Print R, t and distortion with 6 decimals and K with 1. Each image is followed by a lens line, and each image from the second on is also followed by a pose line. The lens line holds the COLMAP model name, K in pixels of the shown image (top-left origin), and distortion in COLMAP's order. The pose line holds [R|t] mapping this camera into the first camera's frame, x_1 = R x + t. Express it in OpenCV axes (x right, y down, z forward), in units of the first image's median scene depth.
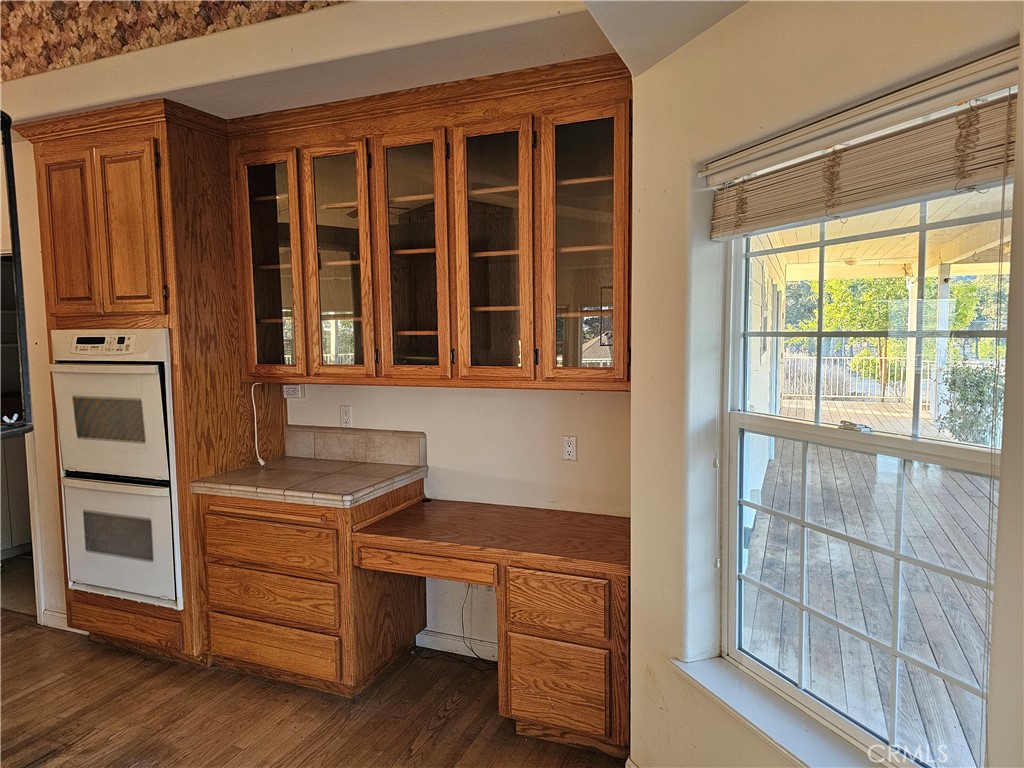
lens RADIAL K [[679.0, 0, 513.6], [0, 679.0, 385.4], [0, 0, 1]] dist [0.060197, -0.051330]
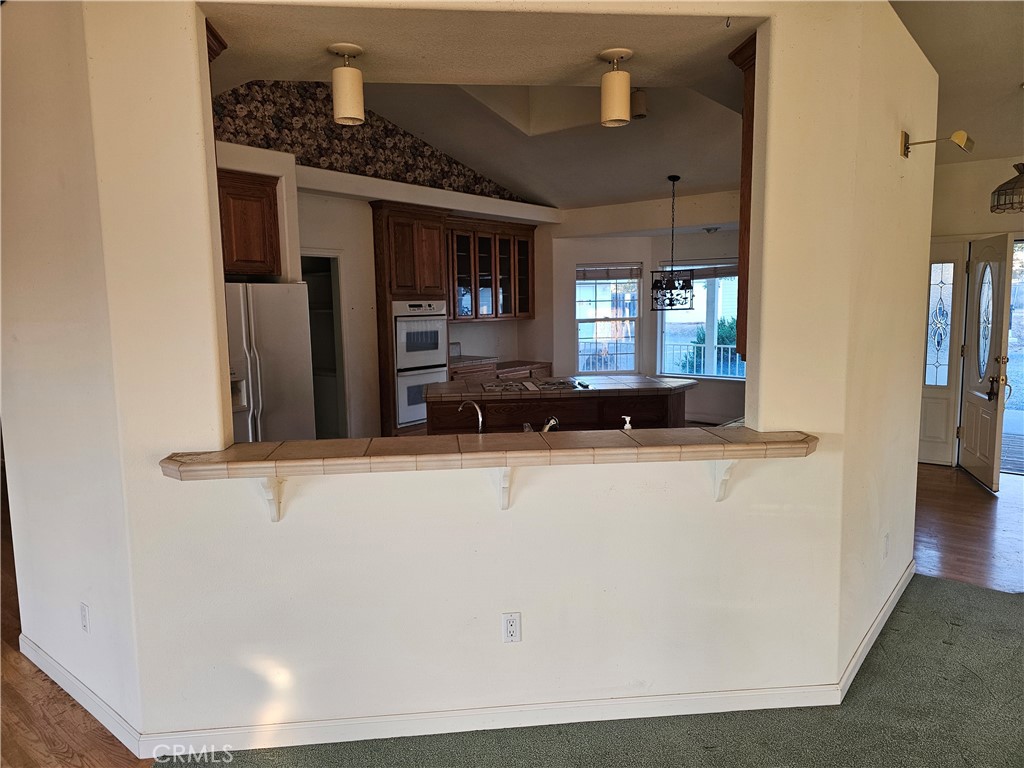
lens RADIAL K [[679.0, 0, 507.9], [0, 679.0, 384.4], [0, 0, 1]] dist [0.060197, -0.051330]
pose [[0.285885, -0.108398, 0.952113, -2.704535], [0.094058, 0.991958, 0.084693, 0.028410], [-0.953637, 0.065341, 0.293782, 0.097106]]
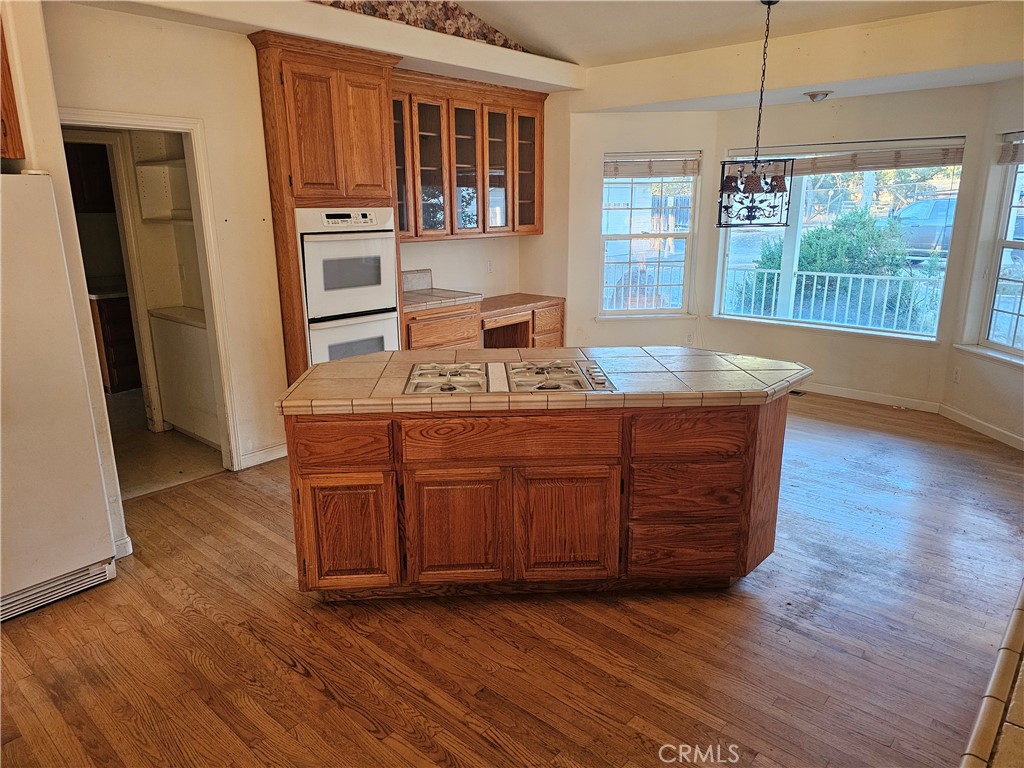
lens RADIAL K [[679.0, 0, 509.6], [0, 679.0, 378.4], [0, 0, 1]] dist [0.060197, -0.051330]
pose [[0.331806, -0.225369, 0.916031, -1.876841], [0.083485, 0.974248, 0.209452, -0.006960], [-0.939646, 0.006978, 0.342077, 0.218433]]
